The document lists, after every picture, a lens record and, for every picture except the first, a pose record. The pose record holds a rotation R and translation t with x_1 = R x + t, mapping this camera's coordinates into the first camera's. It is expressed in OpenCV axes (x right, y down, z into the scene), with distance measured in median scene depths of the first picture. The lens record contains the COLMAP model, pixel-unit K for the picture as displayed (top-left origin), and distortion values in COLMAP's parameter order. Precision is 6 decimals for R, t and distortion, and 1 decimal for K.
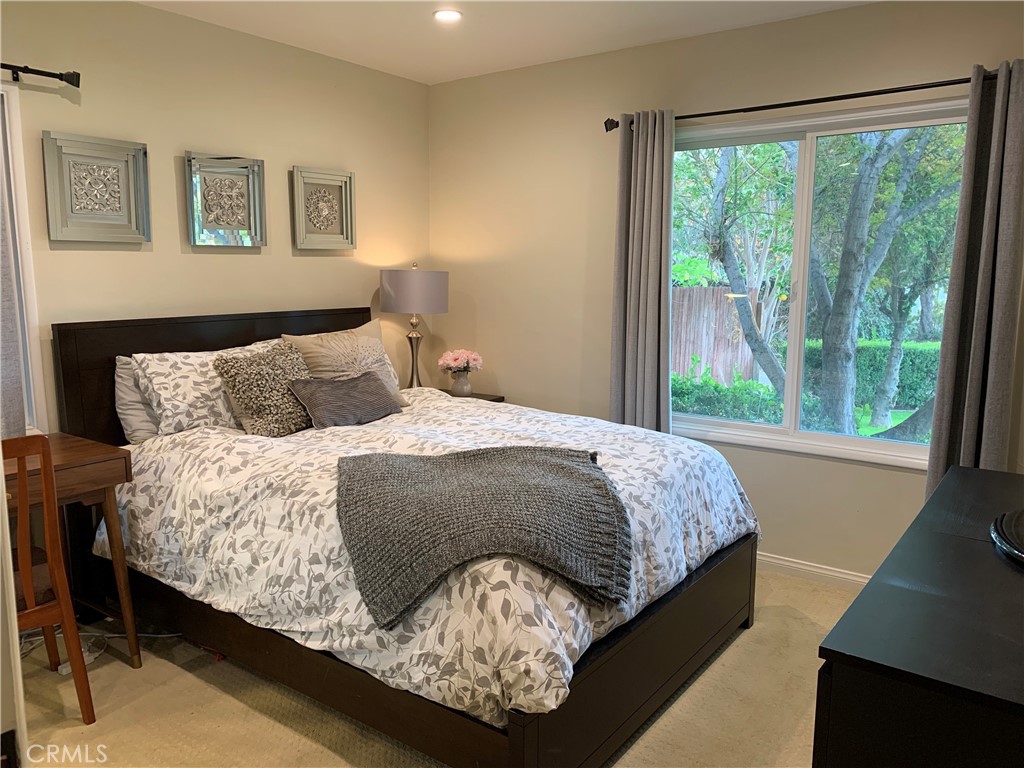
lens RADIAL K [[784.9, 0, 509.7], [0, 784.9, 379.8], [0, 0, 1]] dist [0.022267, -0.012154]
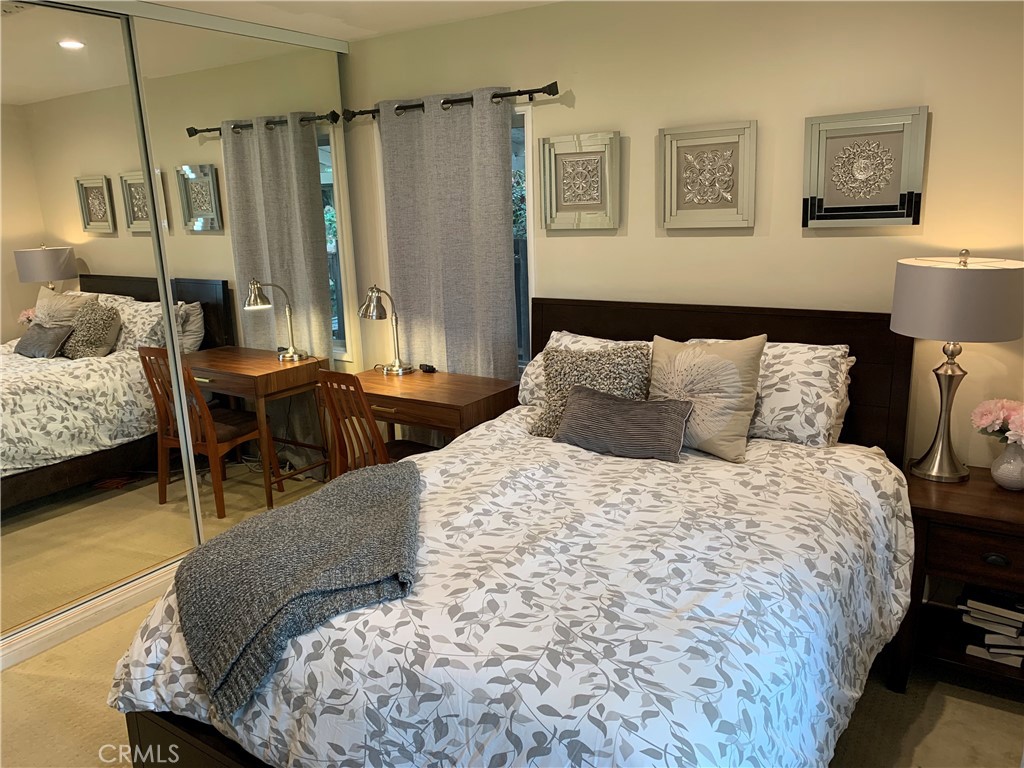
lens RADIAL K [[784.9, 0, 510.2], [0, 784.9, 386.0], [0, 0, 1]] dist [0.022267, -0.012154]
pose [[0.031406, 0.229423, -0.972820, 0.658399], [-0.109998, 0.968181, 0.224778, -0.208405], [0.993435, 0.099949, 0.055643, 0.903789]]
